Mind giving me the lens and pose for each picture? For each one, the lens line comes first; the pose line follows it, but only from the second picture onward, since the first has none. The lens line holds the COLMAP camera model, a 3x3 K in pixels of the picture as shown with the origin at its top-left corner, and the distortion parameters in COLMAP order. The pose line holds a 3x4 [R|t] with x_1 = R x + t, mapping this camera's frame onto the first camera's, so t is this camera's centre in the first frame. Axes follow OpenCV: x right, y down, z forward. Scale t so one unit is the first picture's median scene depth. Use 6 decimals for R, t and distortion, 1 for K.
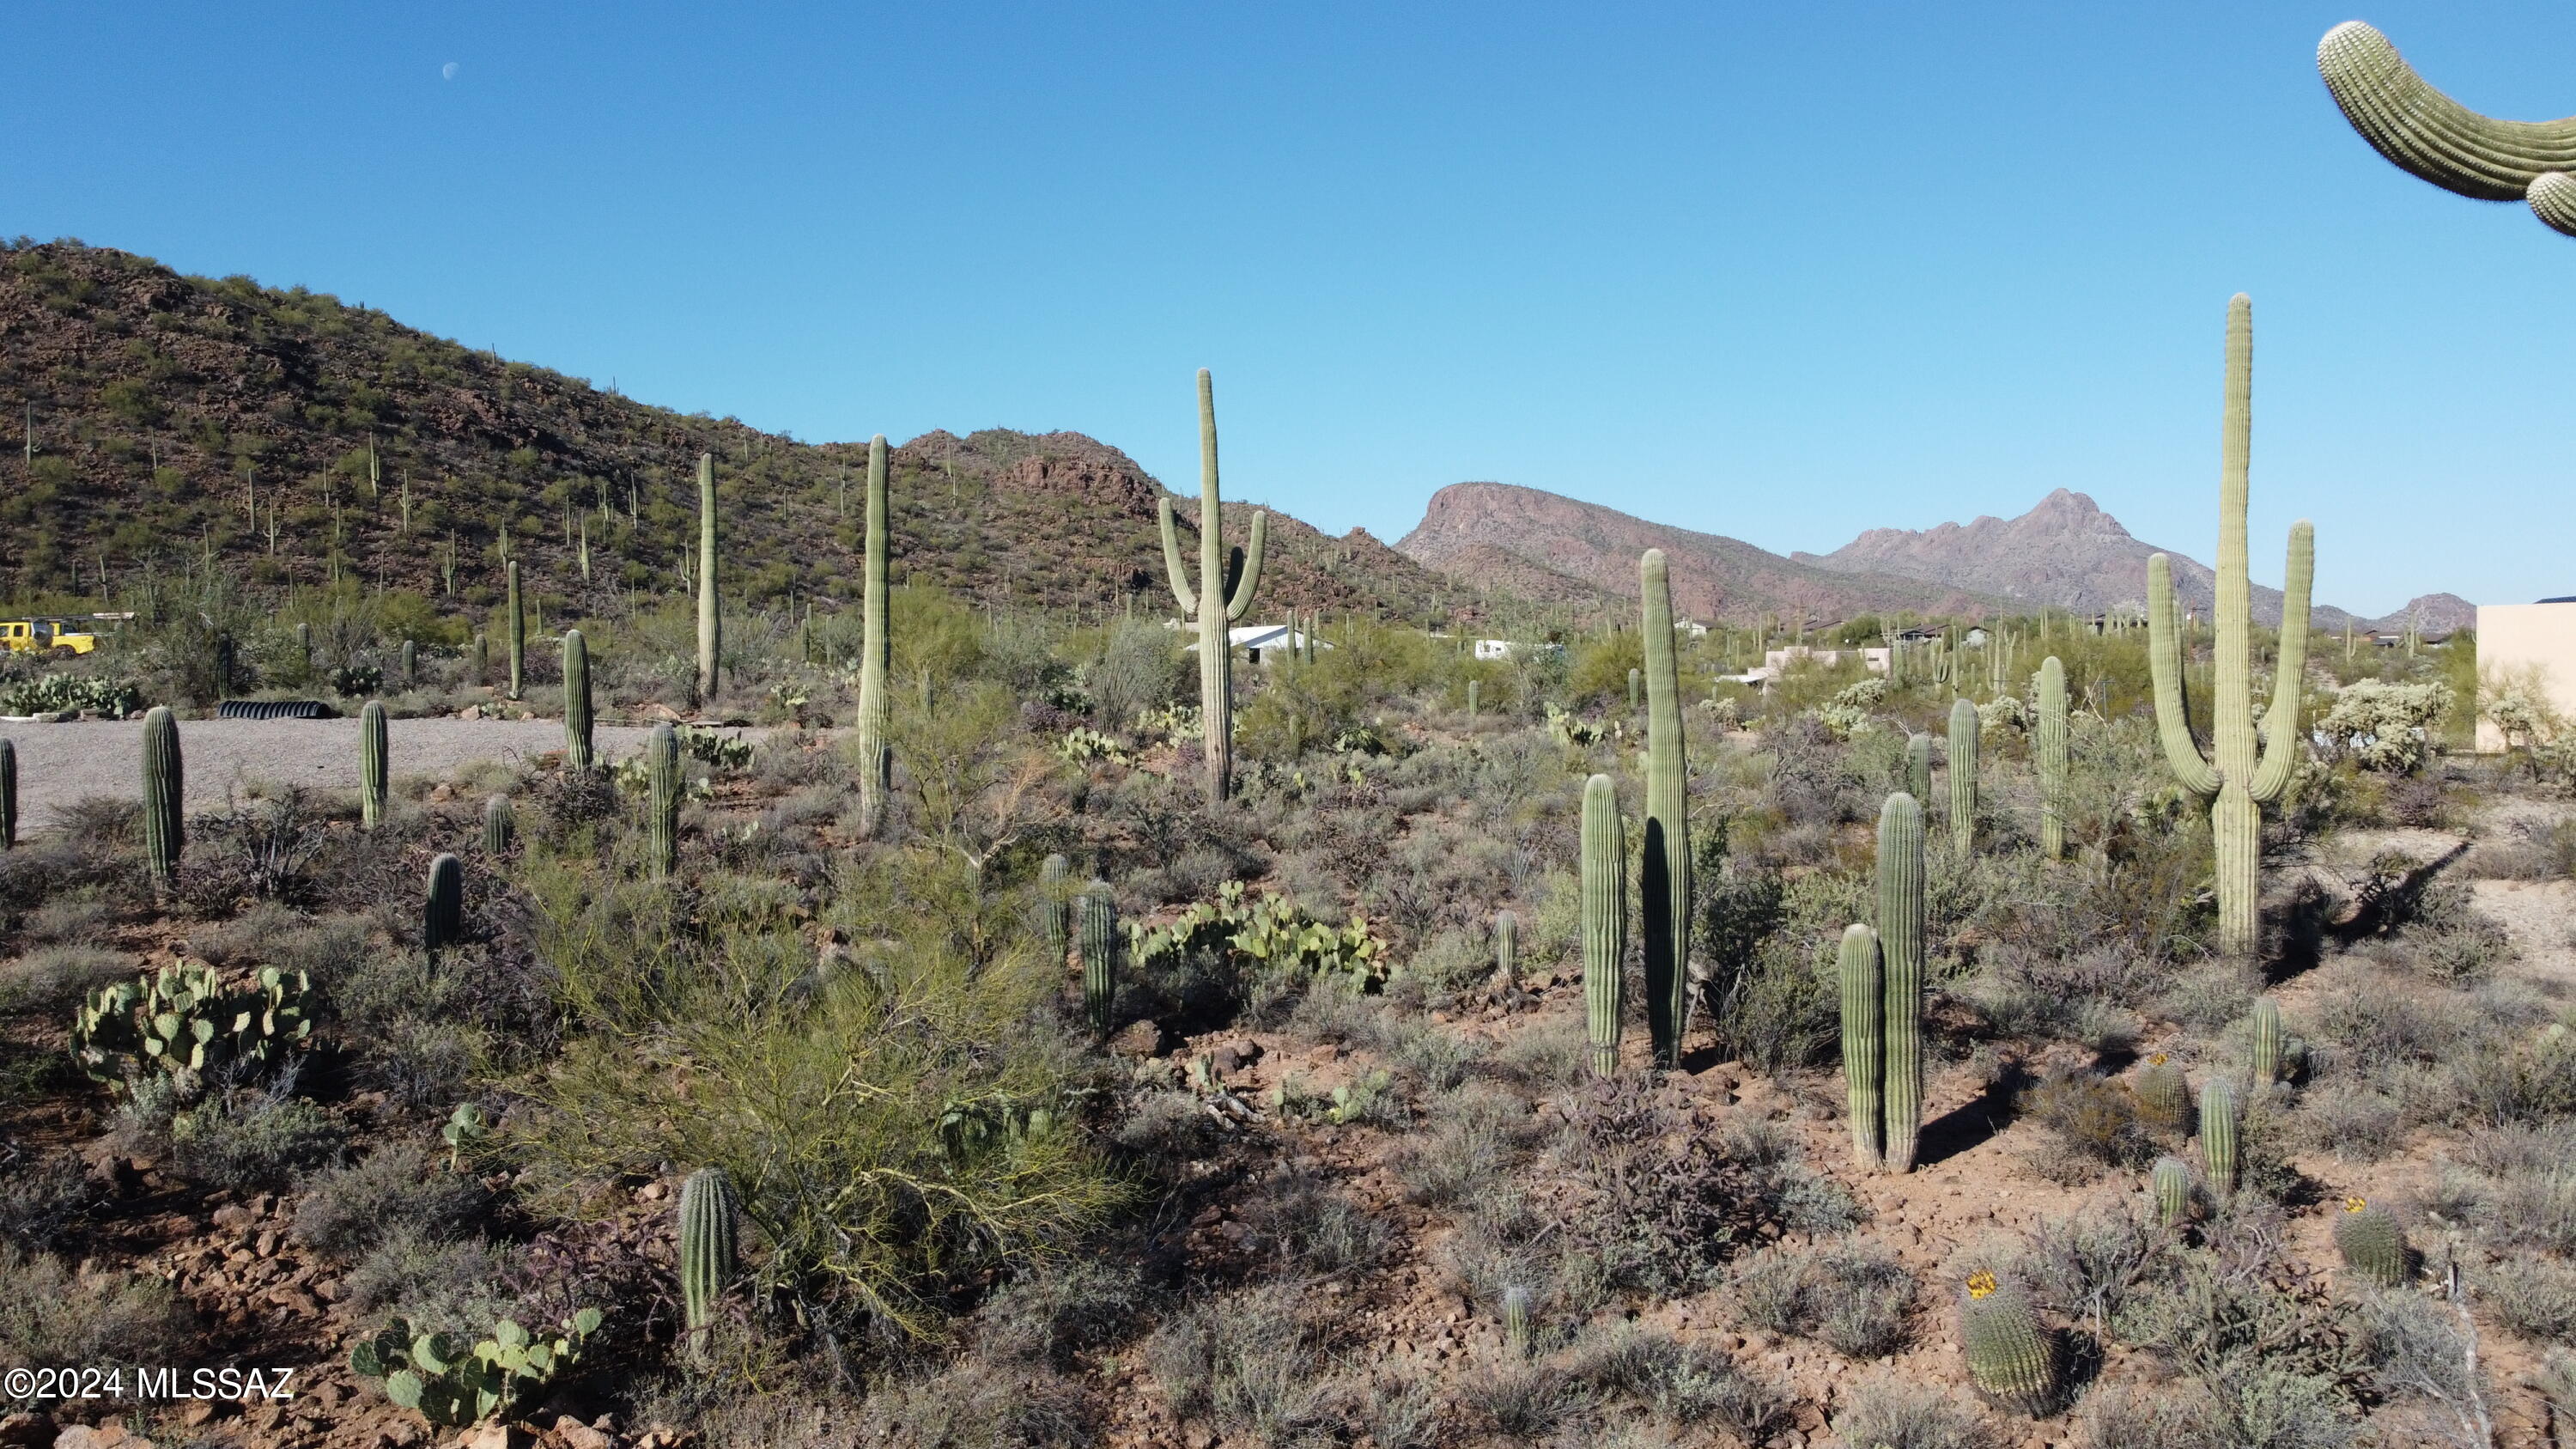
lens RADIAL K [[1882.1, 0, 1290.3], [0, 1882.1, 716.8], [0, 0, 1]] dist [-0.019994, -0.004405]
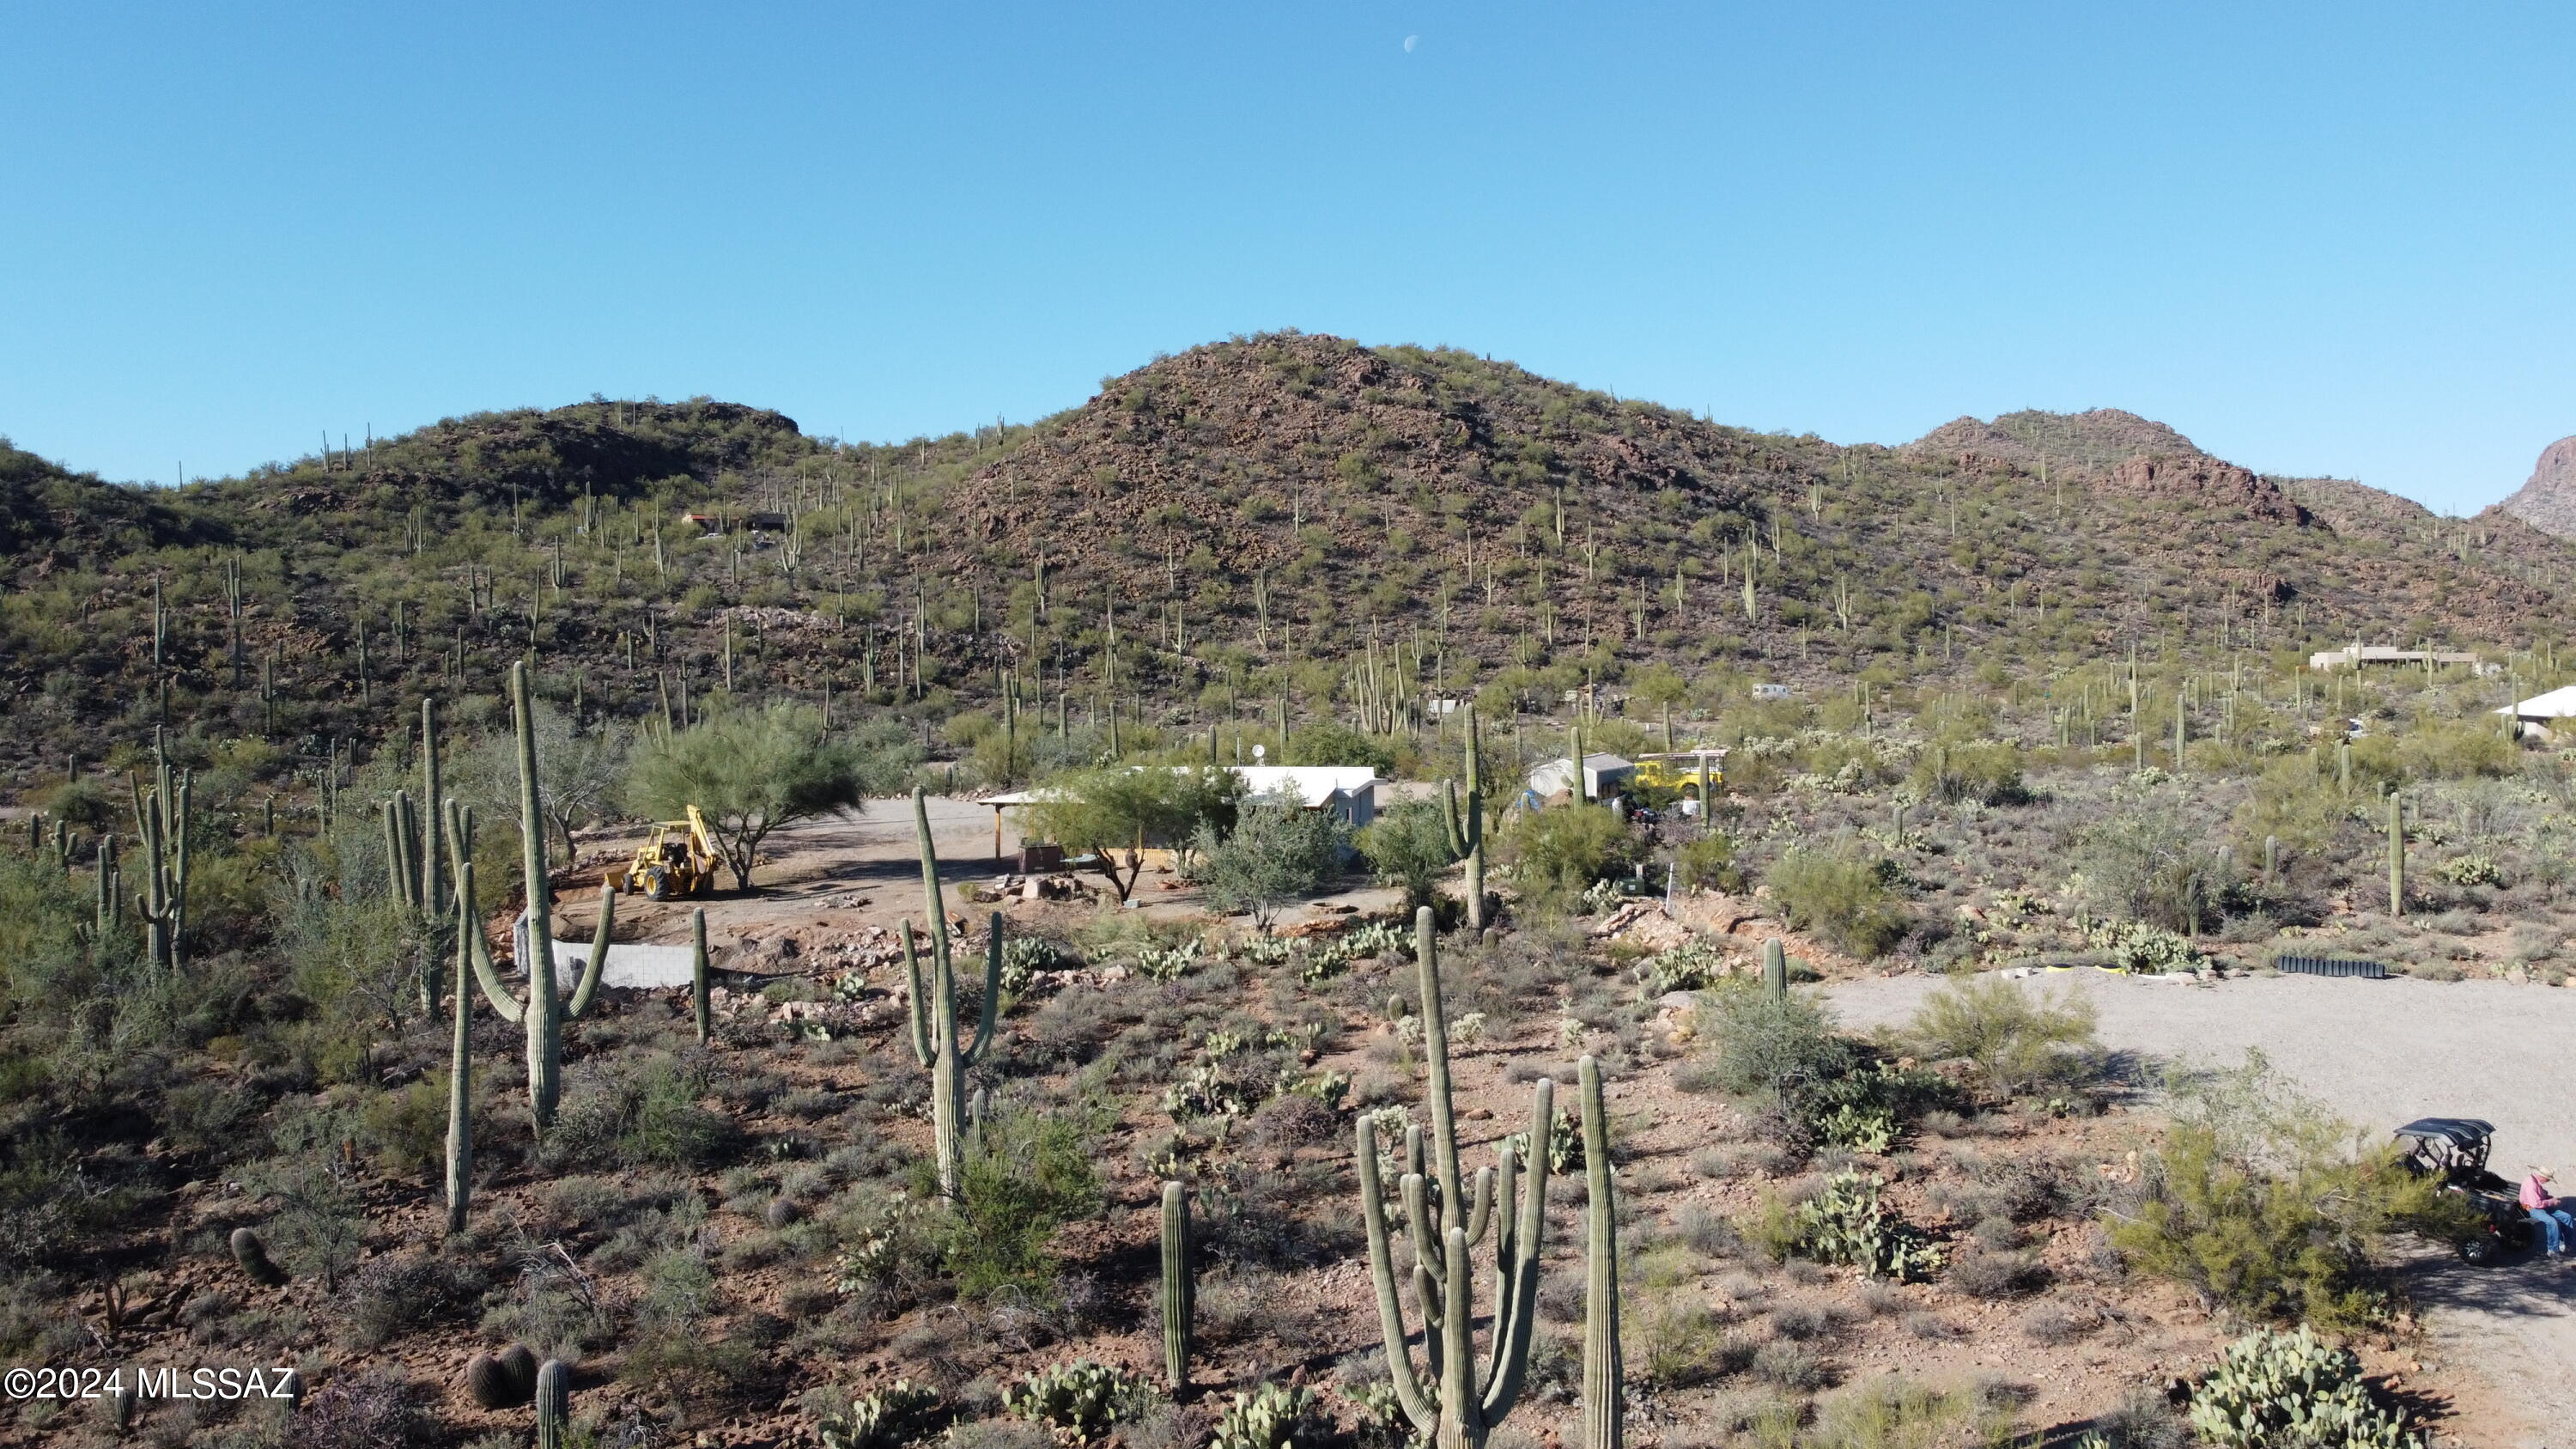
lens RADIAL K [[1882.1, 0, 1287.0], [0, 1882.1, 725.5], [0, 0, 1]] dist [-0.019994, -0.004405]
pose [[0.876592, 0.011603, -0.481095, -0.087886], [-0.004375, 0.999860, 0.016142, -0.026592], [0.481215, -0.012045, 0.876520, -0.043018]]
